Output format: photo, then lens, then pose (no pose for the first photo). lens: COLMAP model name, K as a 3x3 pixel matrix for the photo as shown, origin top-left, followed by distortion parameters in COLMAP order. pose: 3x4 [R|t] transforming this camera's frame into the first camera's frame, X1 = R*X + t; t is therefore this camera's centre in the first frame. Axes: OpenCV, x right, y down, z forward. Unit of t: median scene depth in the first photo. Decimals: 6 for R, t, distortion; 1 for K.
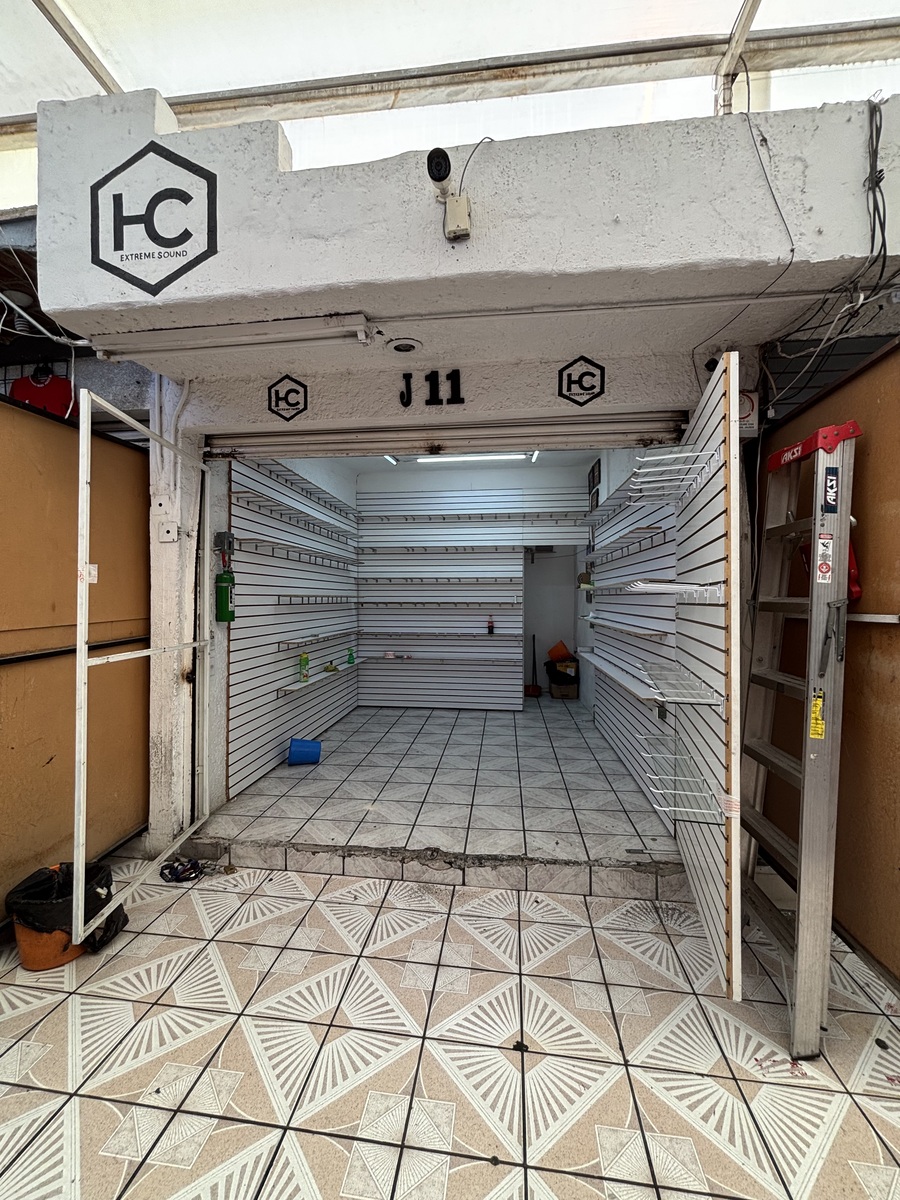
lens RADIAL K [[483.8, 0, 452.4], [0, 483.8, 601.2], [0, 0, 1]] dist [0.003646, -0.001247]
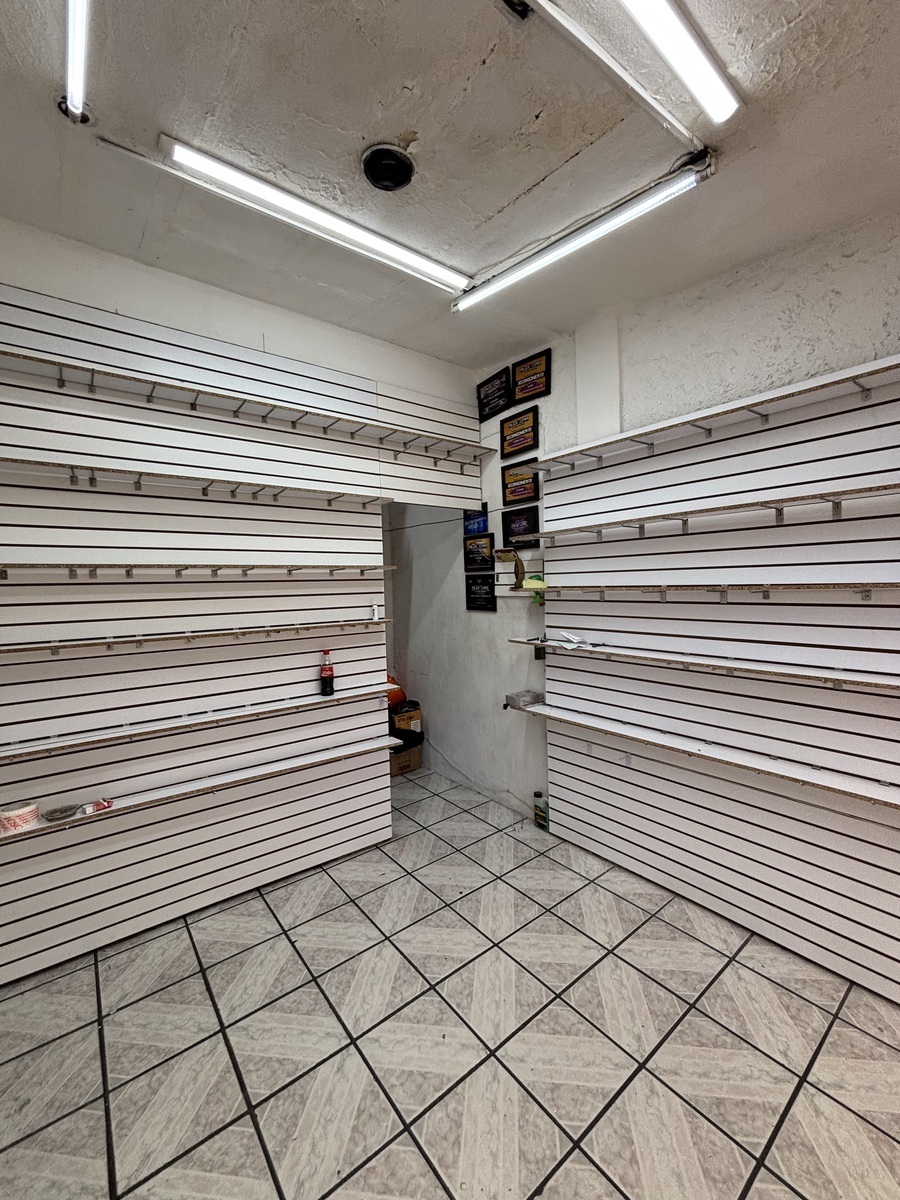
lens RADIAL K [[483.8, 0, 446.7], [0, 483.8, 599.4], [0, 0, 1]] dist [0.003646, -0.001247]
pose [[0.713829, -0.040978, 0.699121, -0.350208], [0.028498, 0.999159, 0.029467, -0.067145], [-0.699740, -0.001111, 0.714396, 1.422191]]
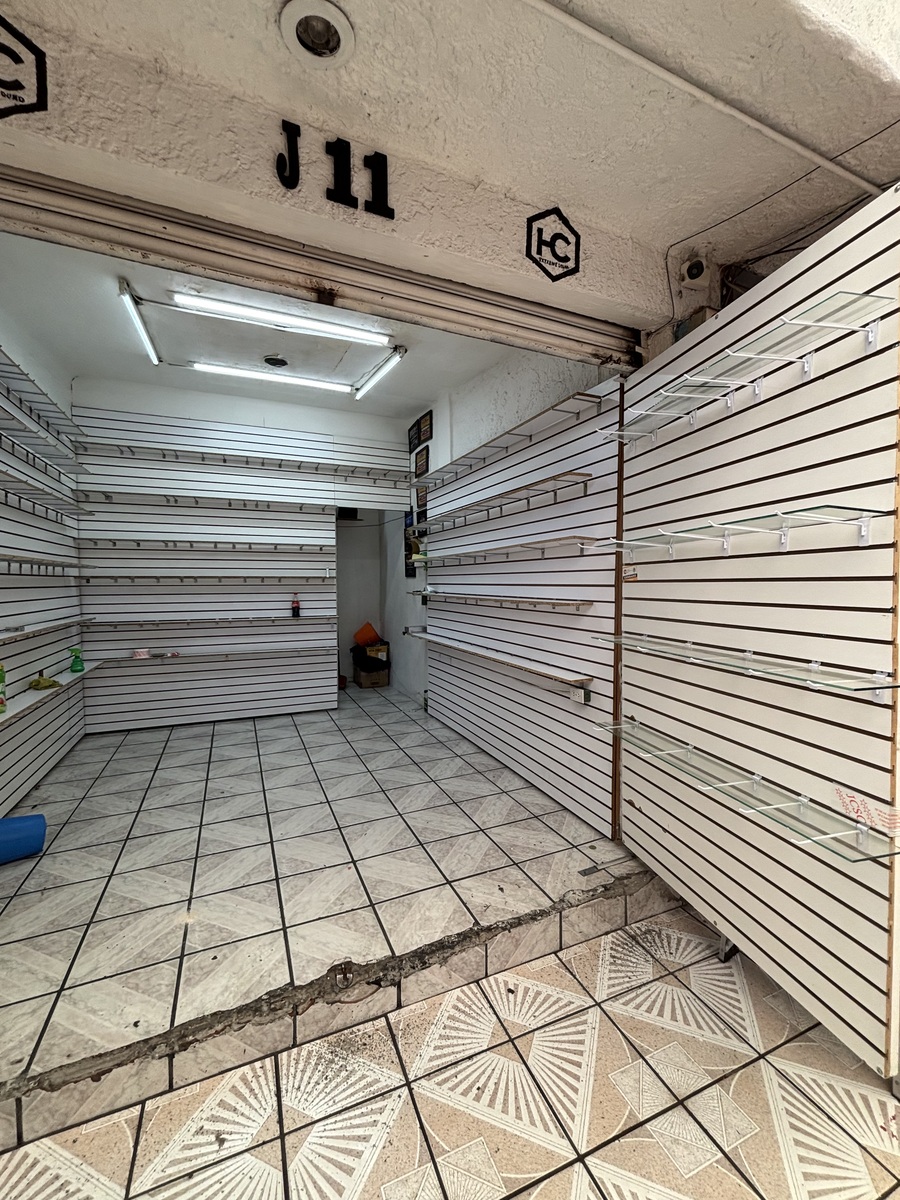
lens RADIAL K [[483.8, 0, 452.5], [0, 483.8, 600.4], [0, 0, 1]] dist [0.003646, -0.001247]
pose [[0.862780, -0.022566, 0.505076, -0.229284], [0.006403, 0.999411, 0.033714, 0.038638], [-0.505539, -0.025854, 0.862416, 0.452651]]
